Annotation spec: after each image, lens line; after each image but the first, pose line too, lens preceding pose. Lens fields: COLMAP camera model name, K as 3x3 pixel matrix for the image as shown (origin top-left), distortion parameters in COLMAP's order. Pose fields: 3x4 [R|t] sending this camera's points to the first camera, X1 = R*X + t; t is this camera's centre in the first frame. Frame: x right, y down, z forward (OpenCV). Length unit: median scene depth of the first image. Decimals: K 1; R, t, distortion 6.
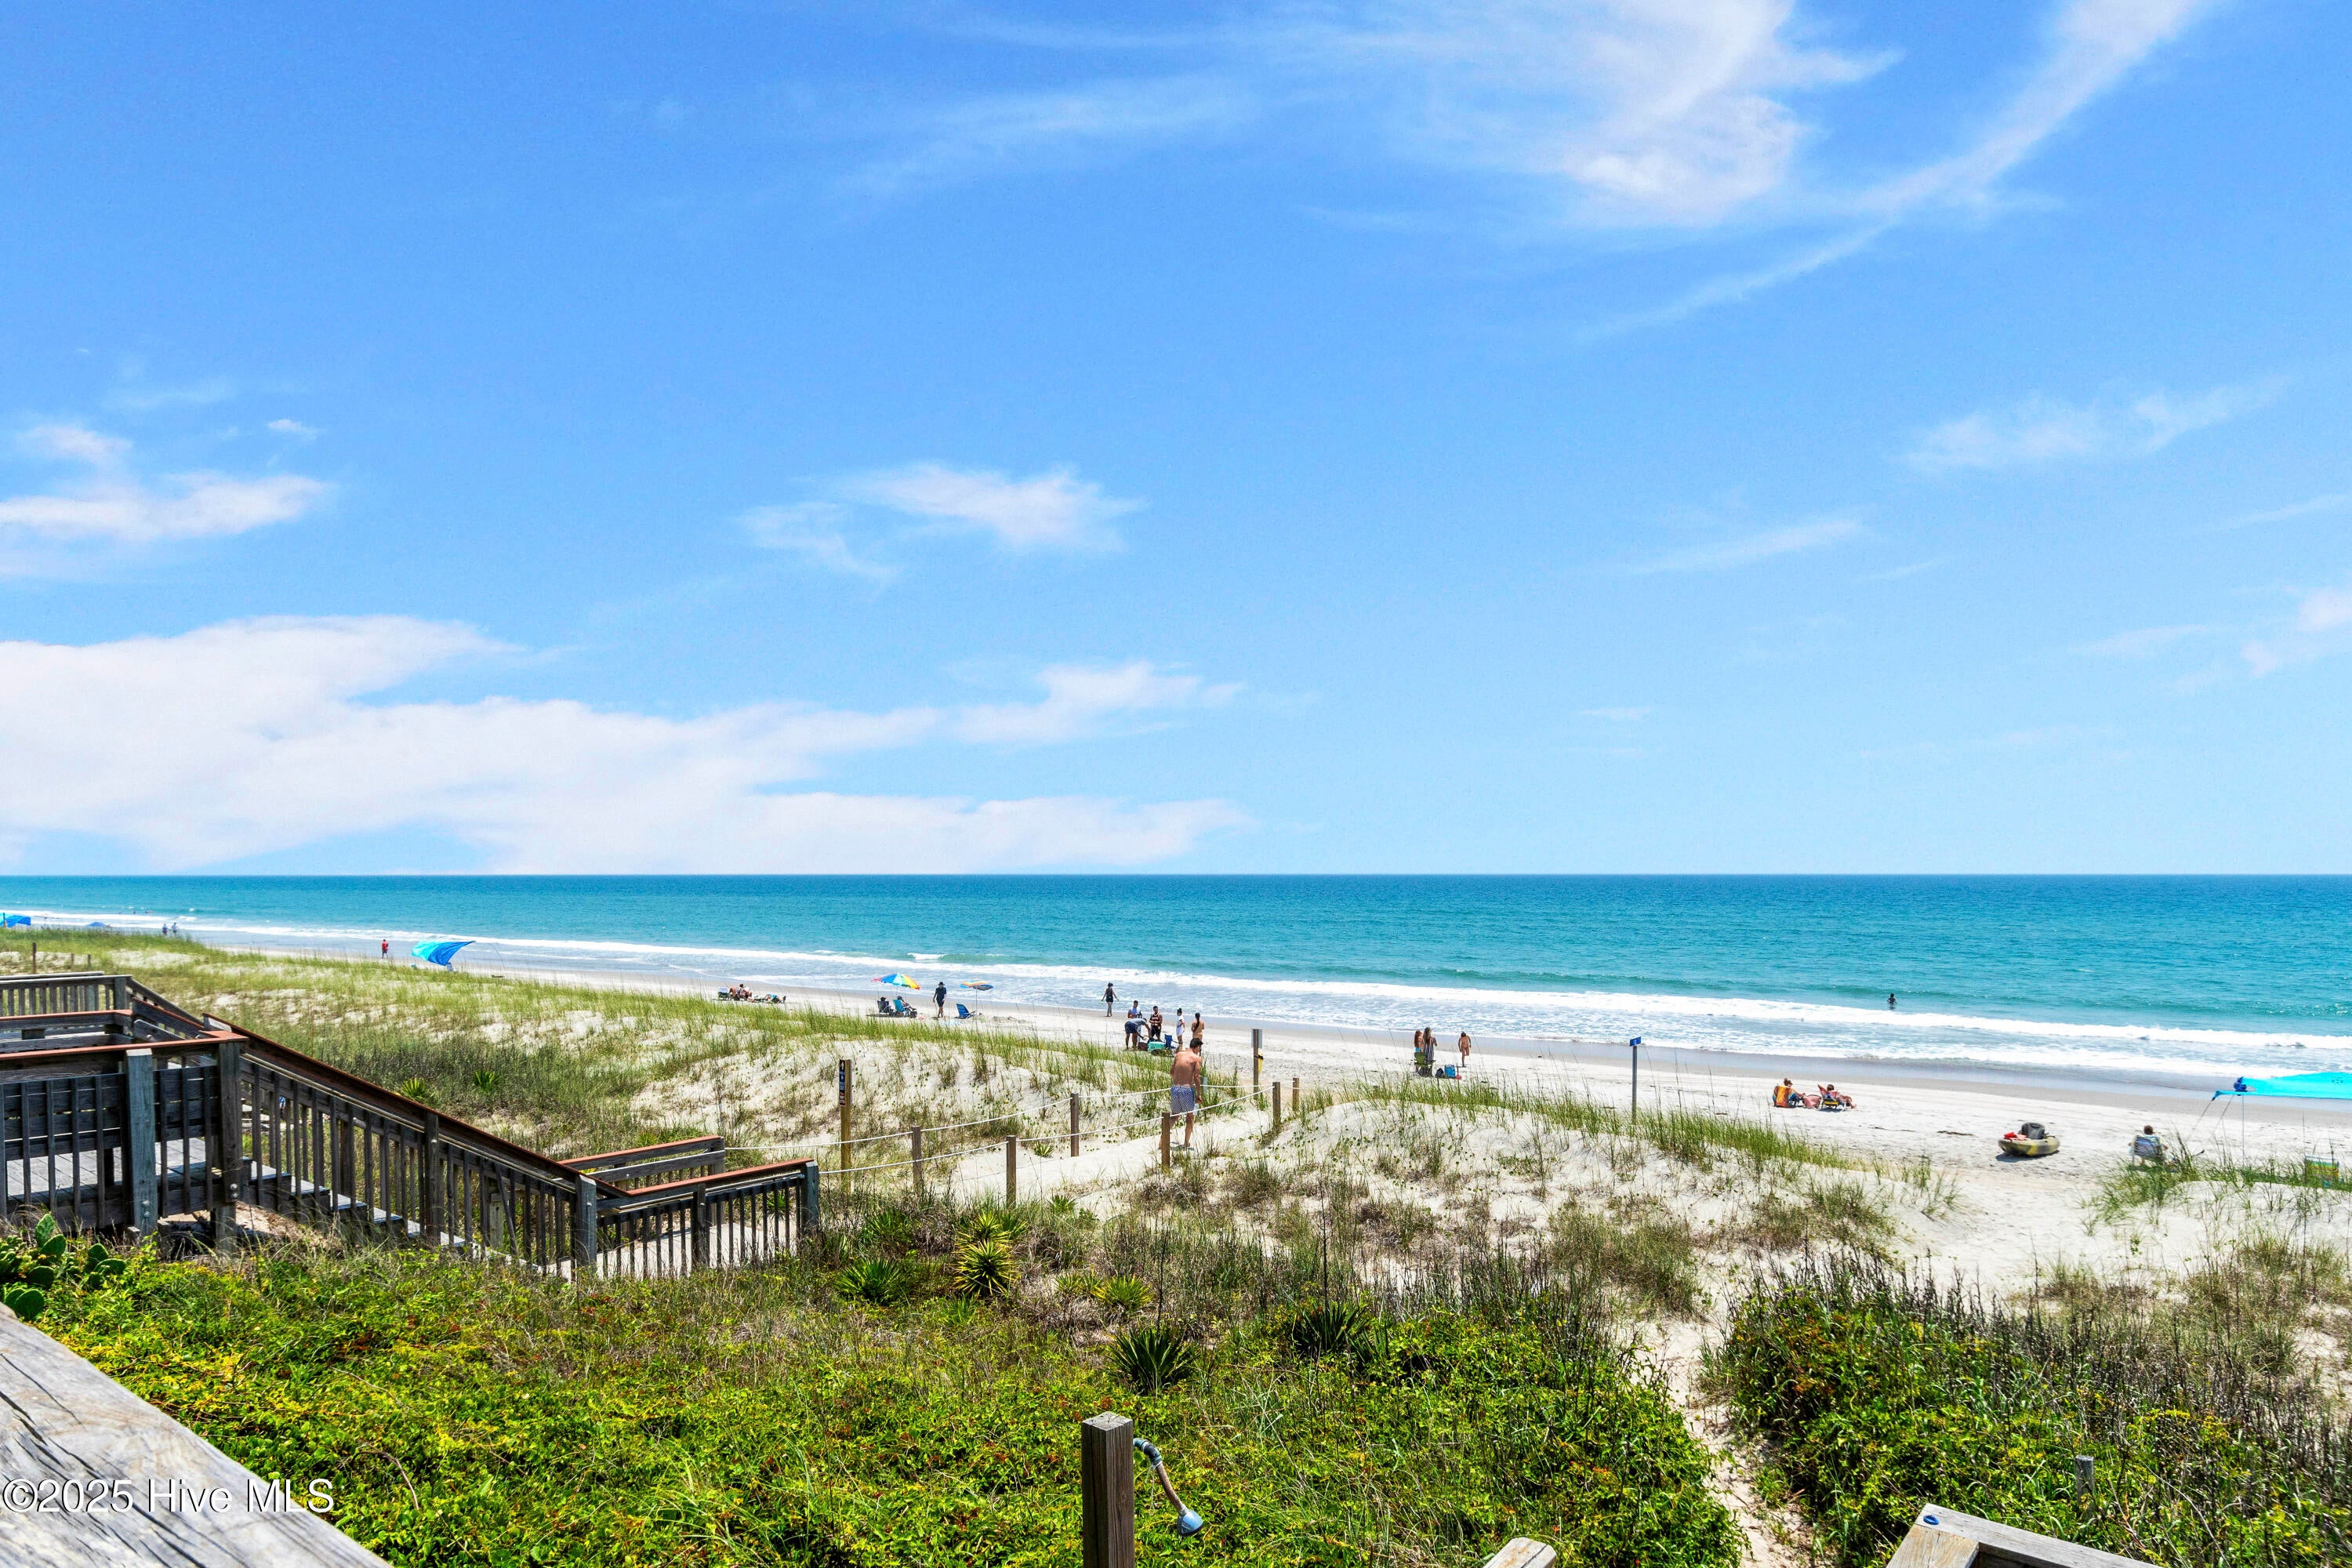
lens RADIAL K [[1567.5, 0, 1020.2], [0, 1567.5, 785.9], [0, 0, 1]] dist [0.000554, -0.031414]
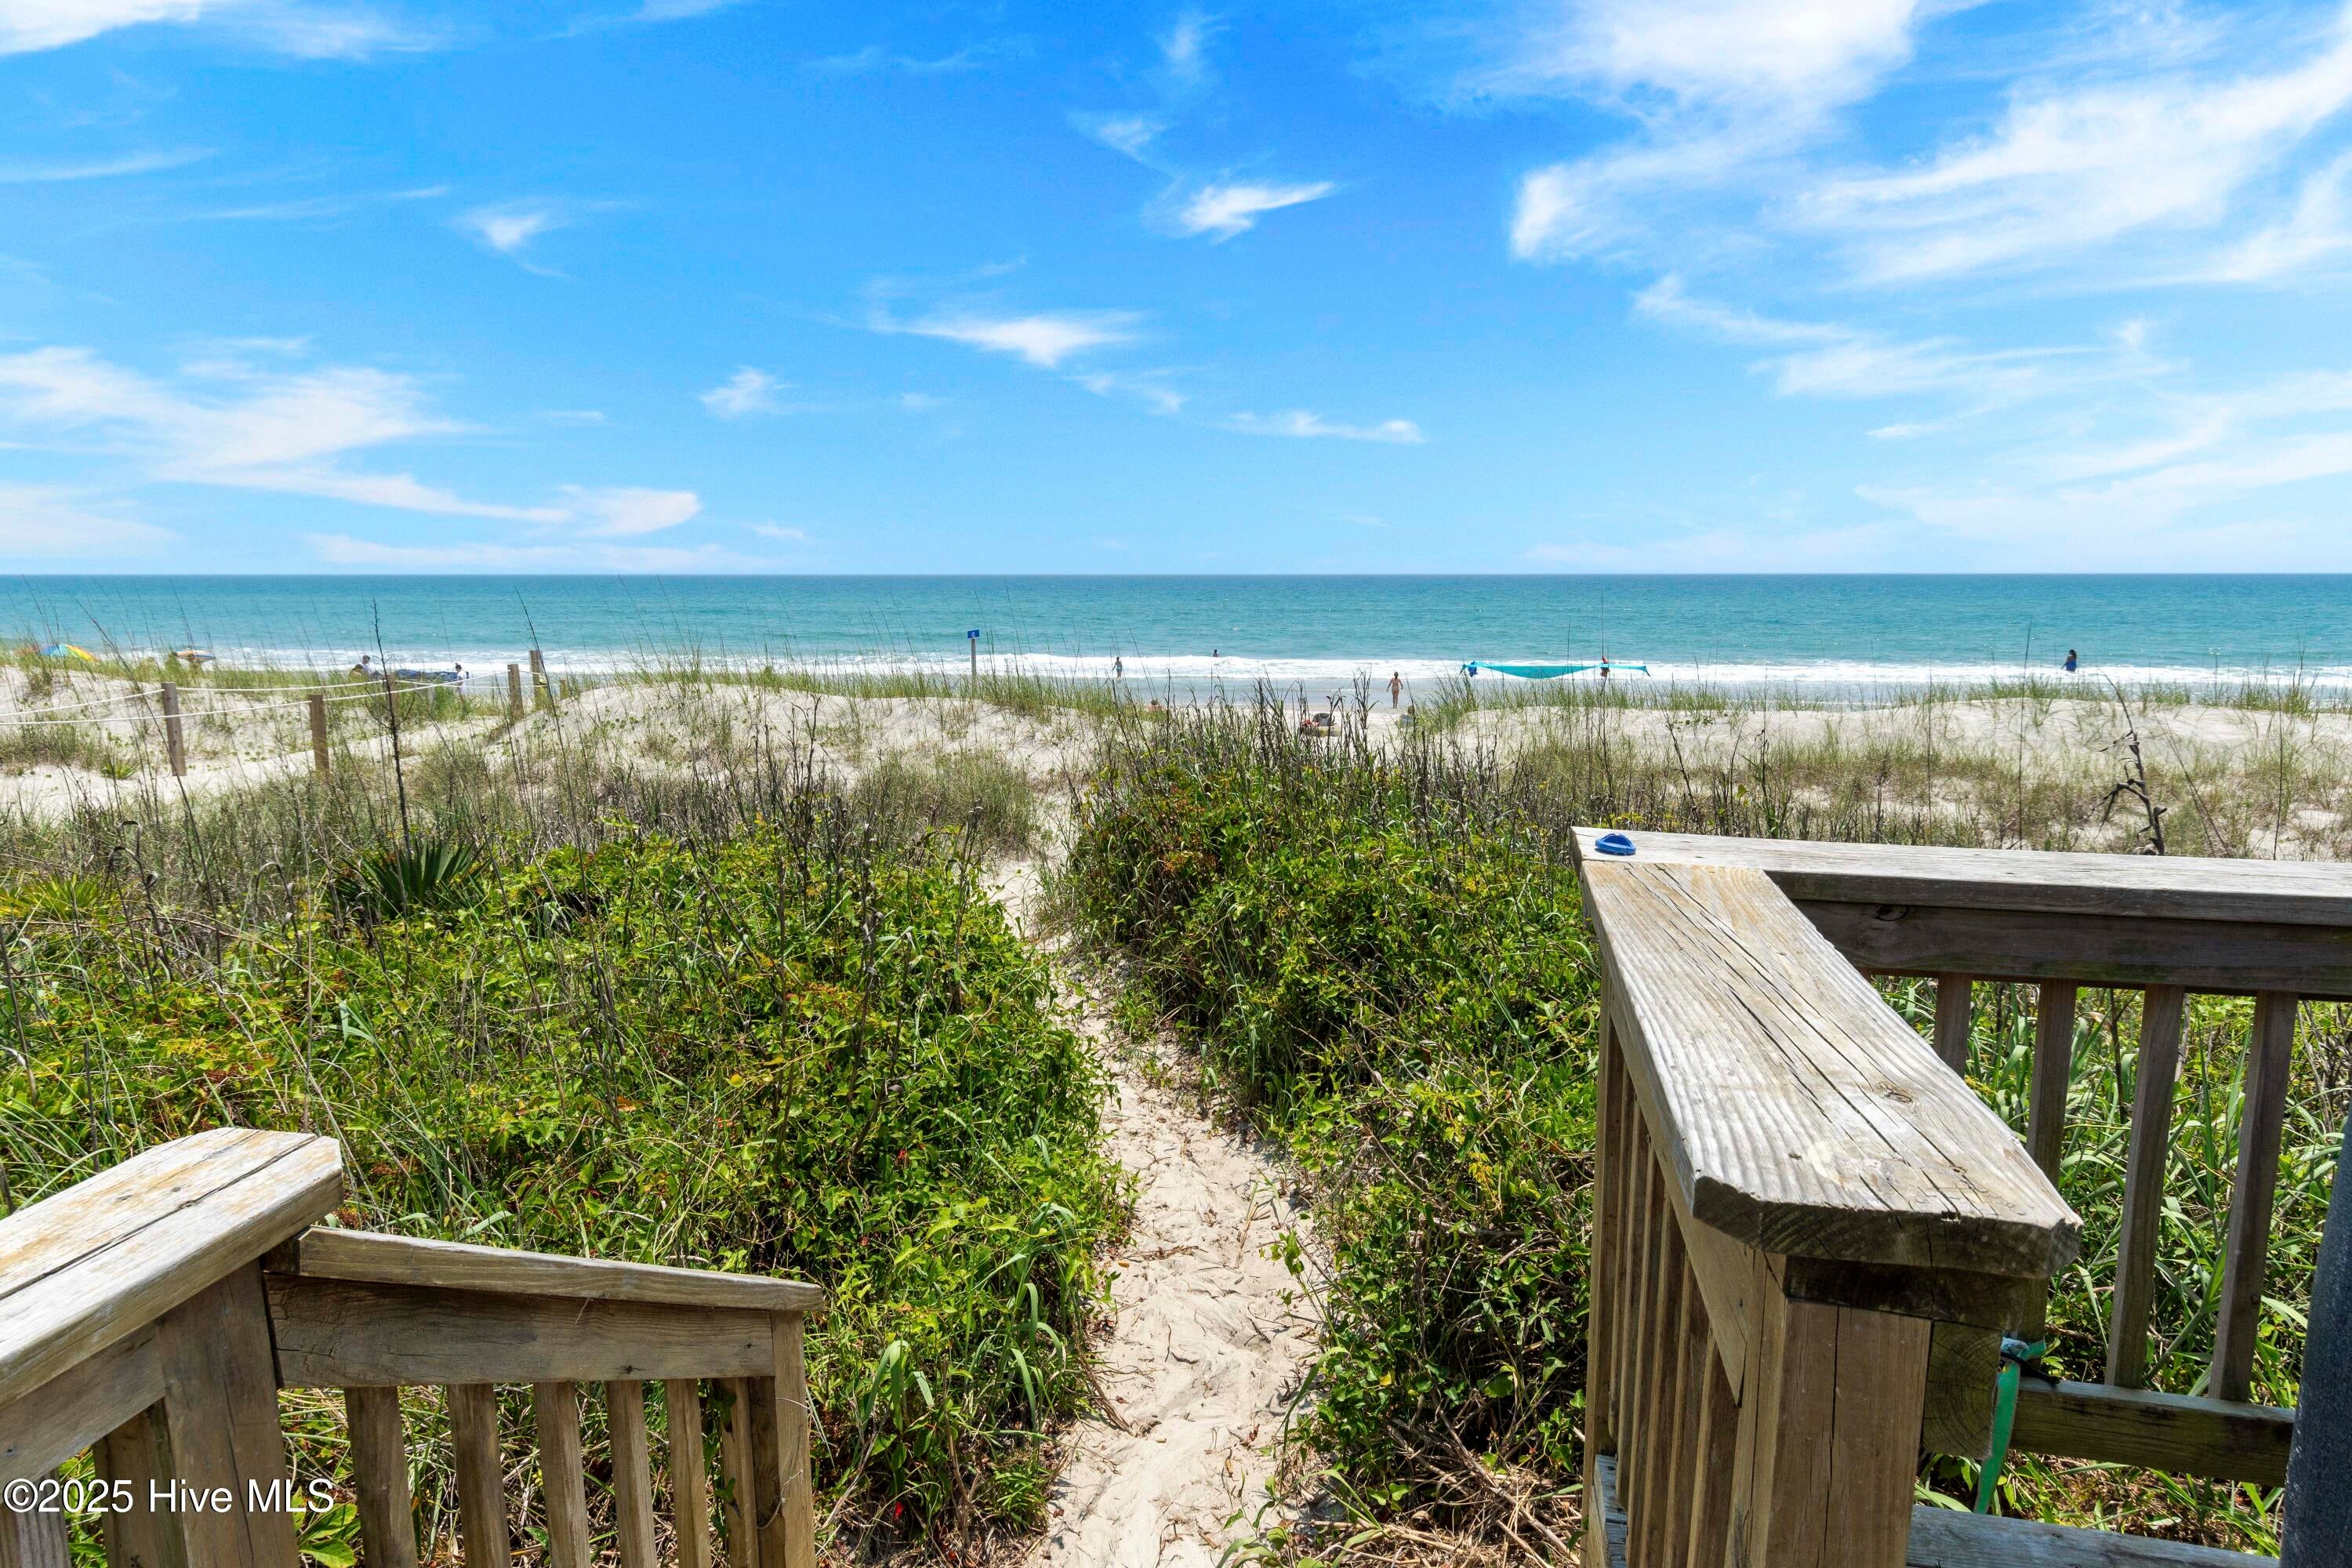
lens RADIAL K [[1232.7, 0, 1176.0], [0, 1232.7, 784.0], [0, 0, 1]] dist [0.000870, -0.000063]
pose [[0.871036, -0.077160, 0.485120, 0.182969], [0.013177, 0.990901, 0.133948, 0.208484], [-0.491042, -0.110281, 0.864127, 0.403162]]
